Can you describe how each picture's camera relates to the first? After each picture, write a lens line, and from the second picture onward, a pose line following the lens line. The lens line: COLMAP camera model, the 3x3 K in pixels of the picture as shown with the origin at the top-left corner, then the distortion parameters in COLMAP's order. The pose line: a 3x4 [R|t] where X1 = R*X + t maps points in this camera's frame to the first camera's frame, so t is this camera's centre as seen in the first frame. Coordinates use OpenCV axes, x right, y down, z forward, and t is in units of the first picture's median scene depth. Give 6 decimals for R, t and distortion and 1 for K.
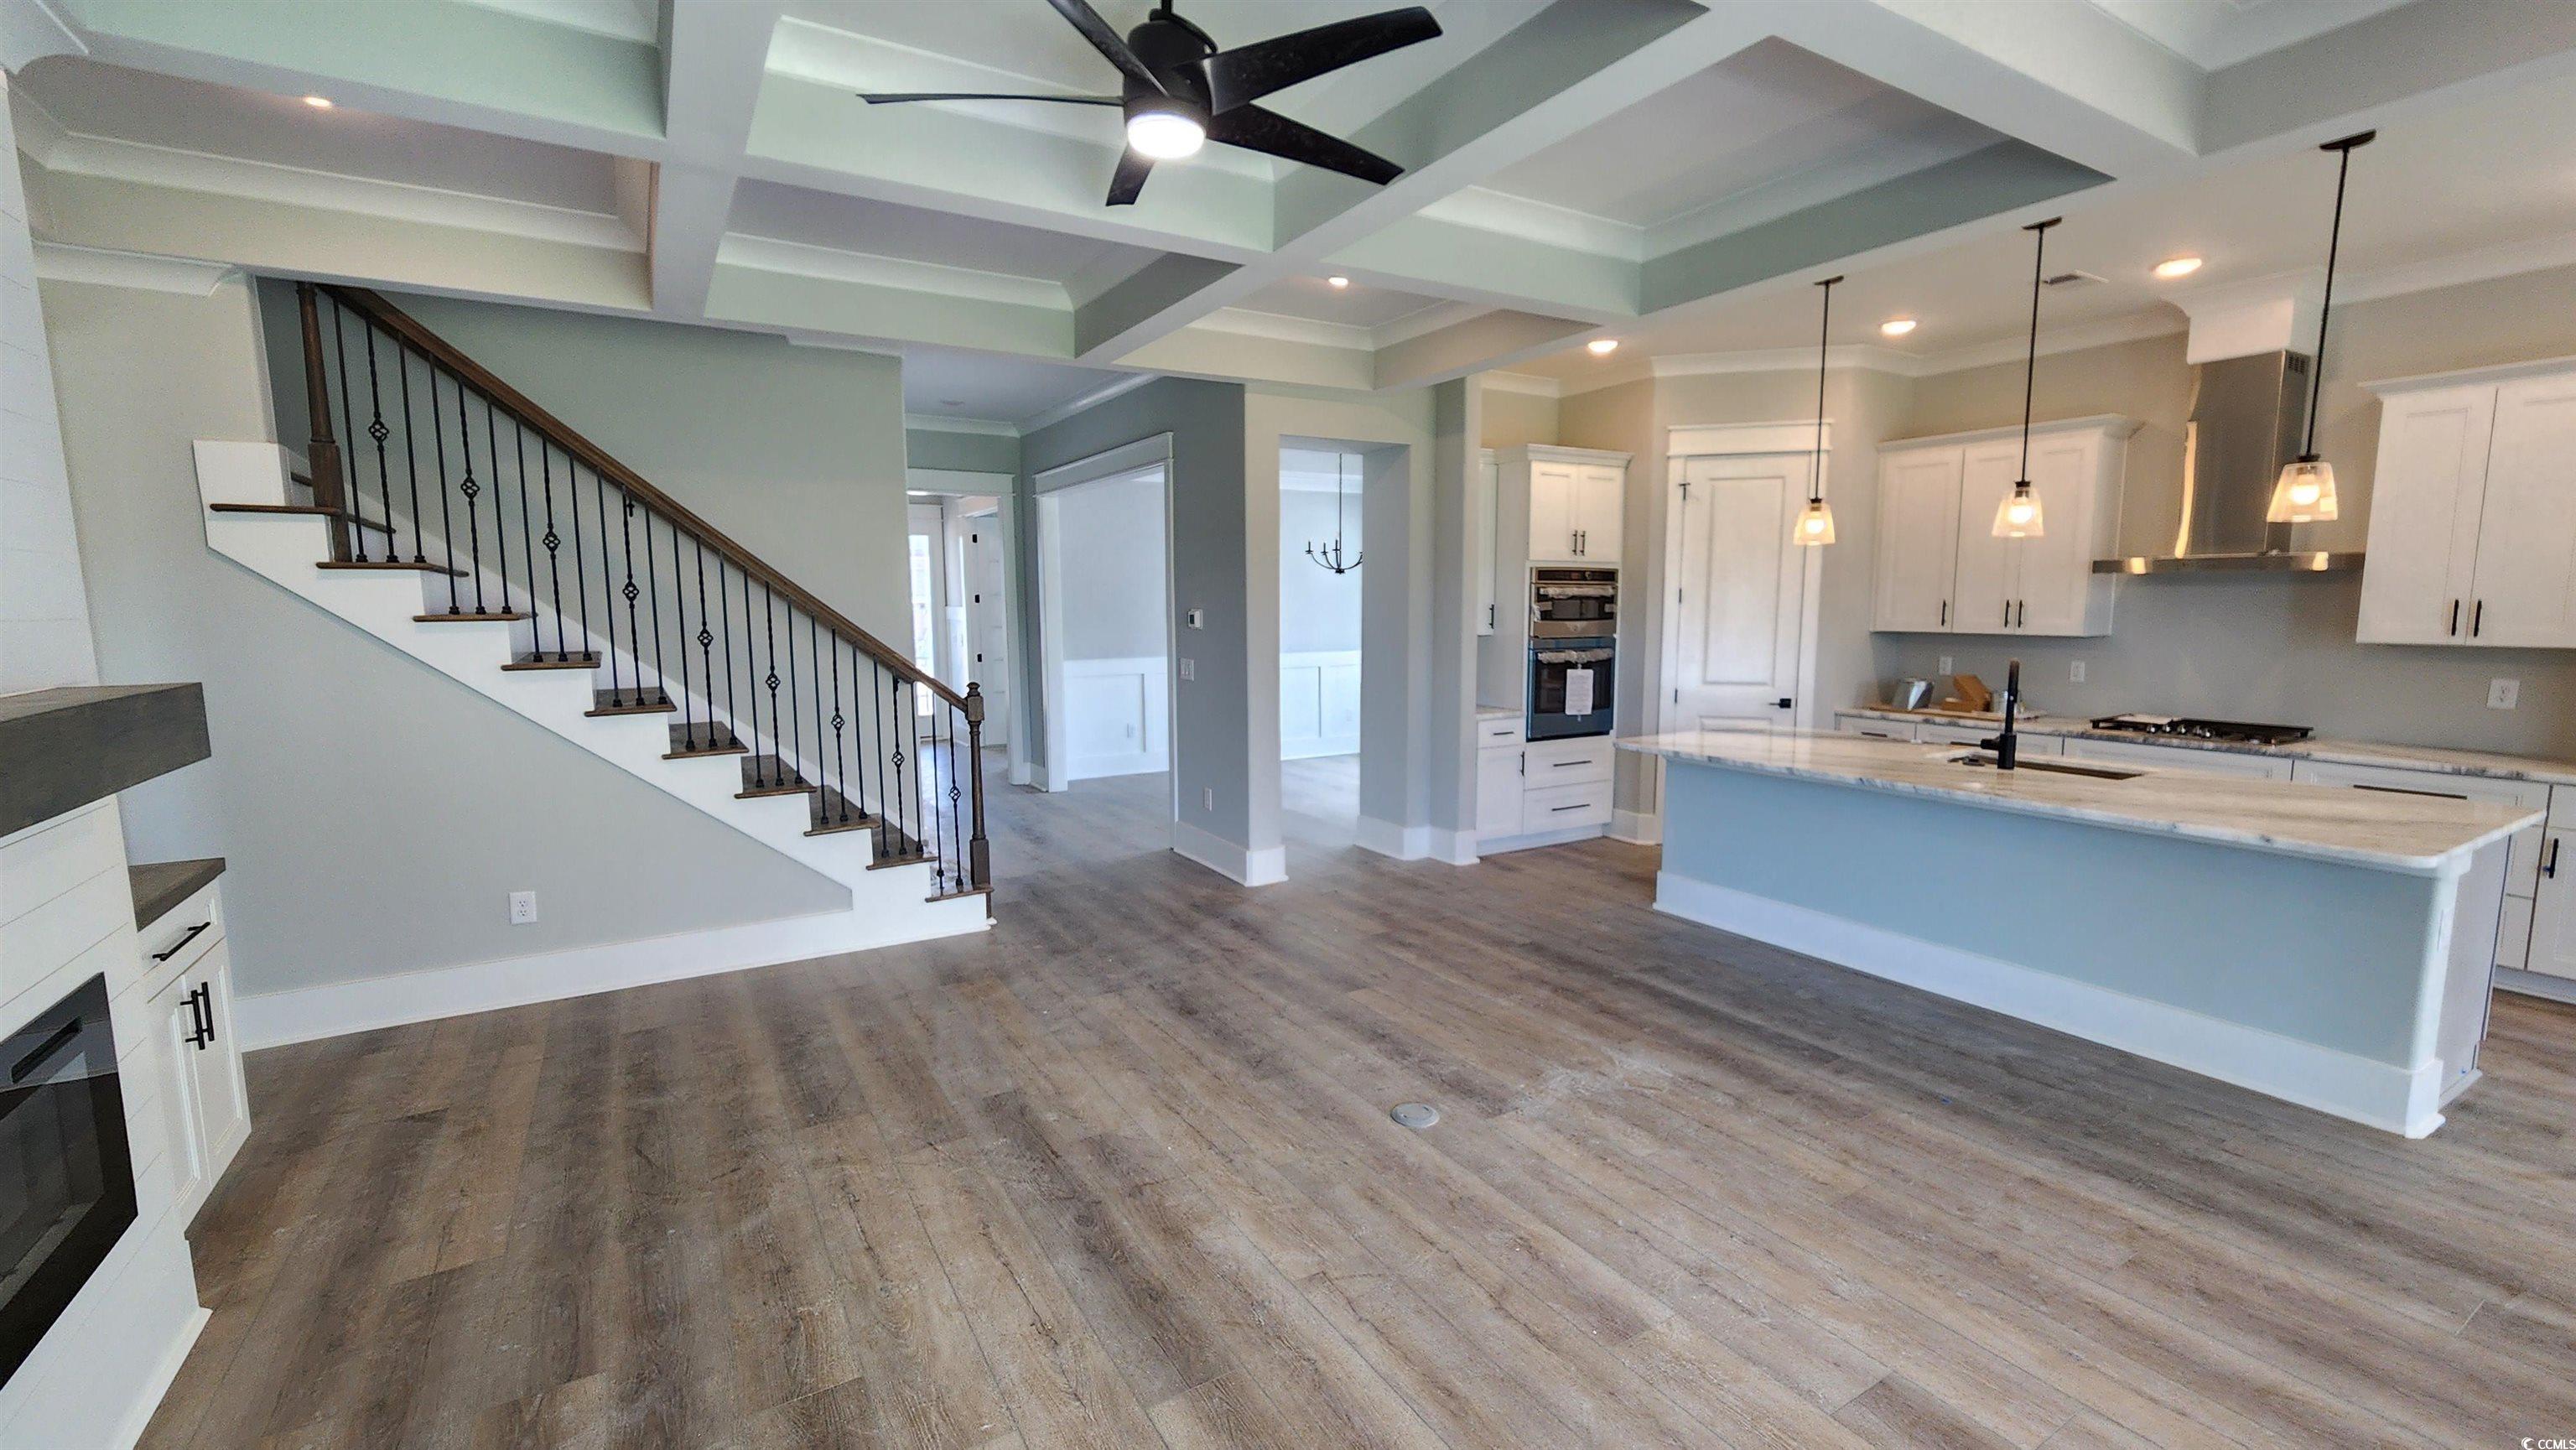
lens RADIAL K [[1061.4, 0, 1293.1], [0, 1061.4, 733.5], [0, 0, 1]] dist [-0.003964, 0.002157]
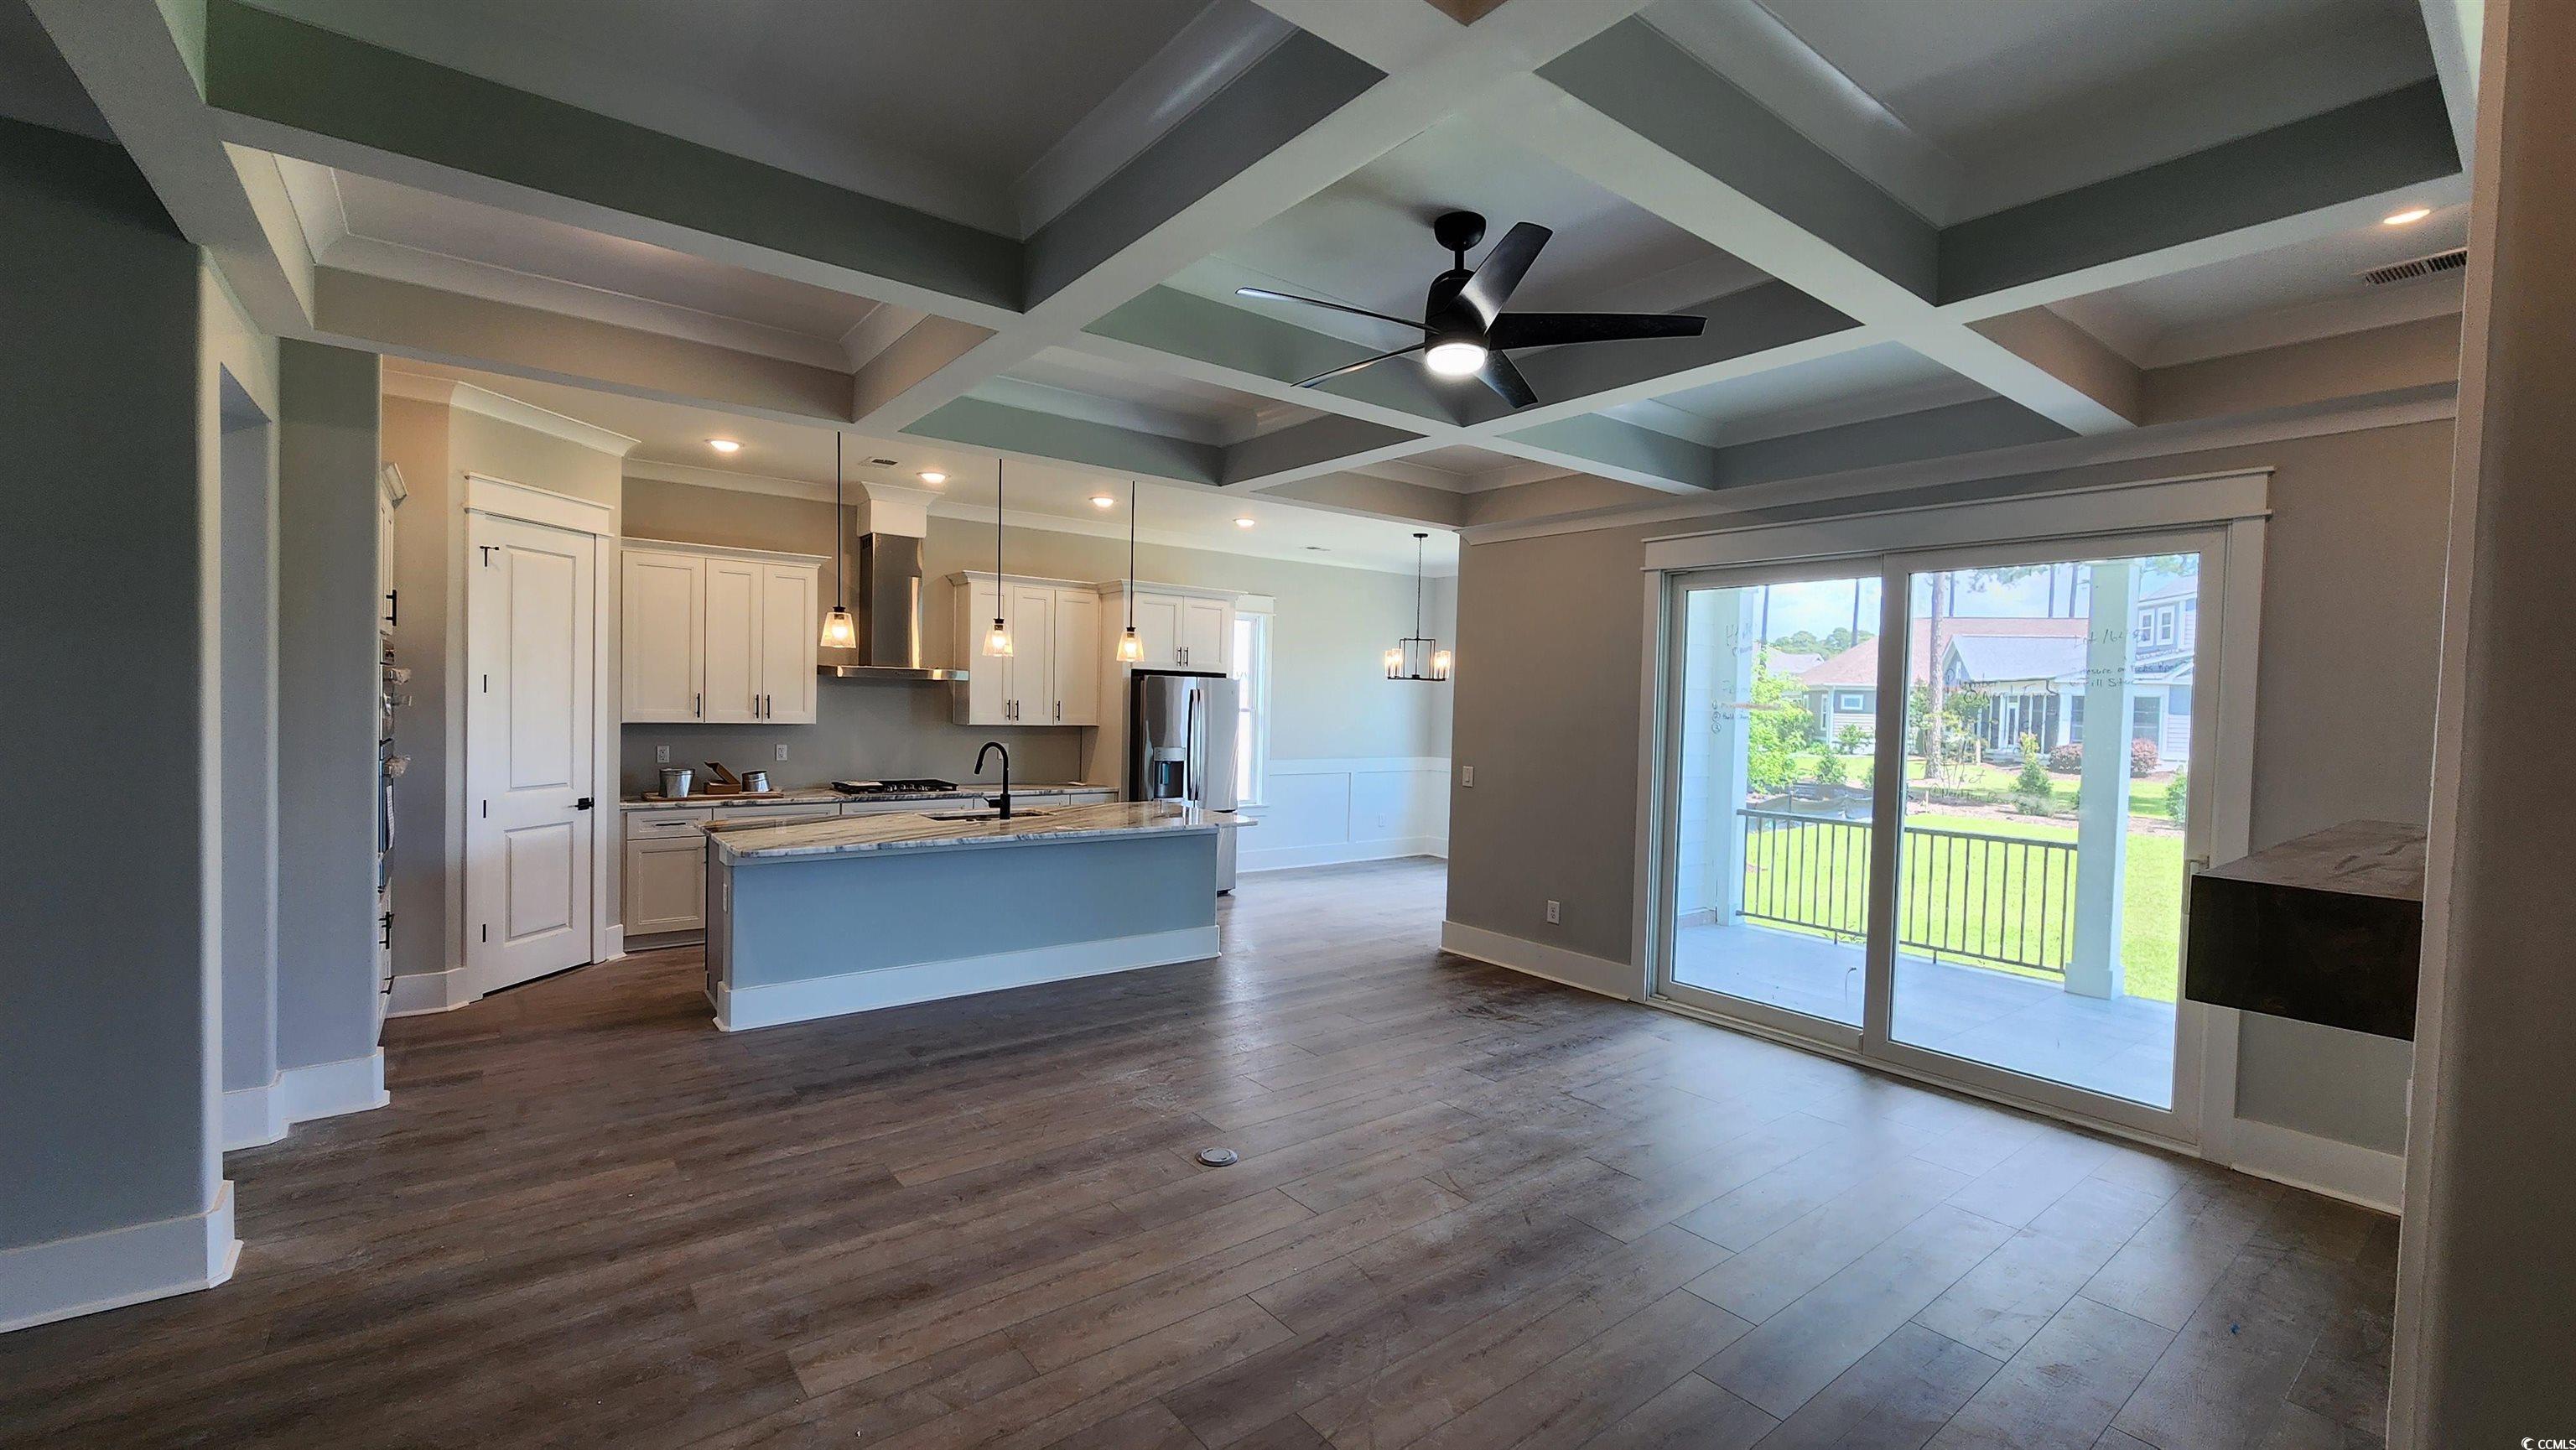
lens RADIAL K [[1061.4, 0, 1280.8], [0, 1061.4, 731.7], [0, 0, 1]] dist [-0.003964, 0.002157]
pose [[-0.113312, -0.026446, 0.993207, -0.786424], [0.100219, 0.994243, 0.037907, -0.101030], [-0.988492, 0.103834, -0.110010, 0.787386]]
